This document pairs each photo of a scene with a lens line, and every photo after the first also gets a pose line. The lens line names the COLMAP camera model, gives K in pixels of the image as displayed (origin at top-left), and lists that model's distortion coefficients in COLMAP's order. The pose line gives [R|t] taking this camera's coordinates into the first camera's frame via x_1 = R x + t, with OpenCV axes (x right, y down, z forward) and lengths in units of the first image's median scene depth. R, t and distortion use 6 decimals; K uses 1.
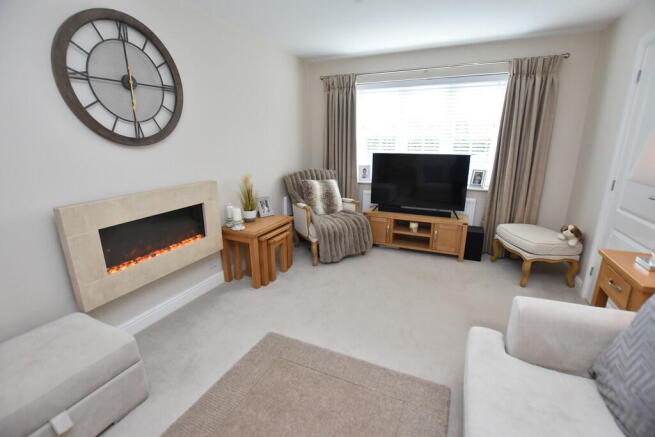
lens RADIAL K [[294.3, 0, 329.2], [0, 294.3, 219.4], [0, 0, 1]] dist [-0.026631, 0.001371]
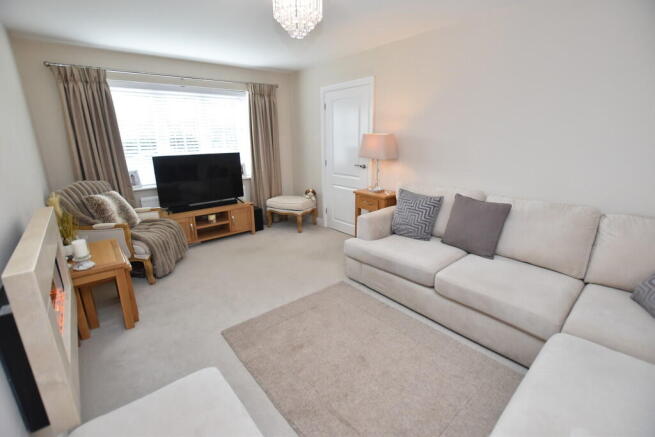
lens RADIAL K [[294.3, 0, 329.2], [0, 294.3, 219.4], [0, 0, 1]] dist [-0.026631, 0.001371]
pose [[0.427592, -0.246638, 0.869675, -0.535064], [0.243053, 0.958000, 0.152186, -0.036483], [-0.870684, 0.146304, 0.469579, 0.084737]]
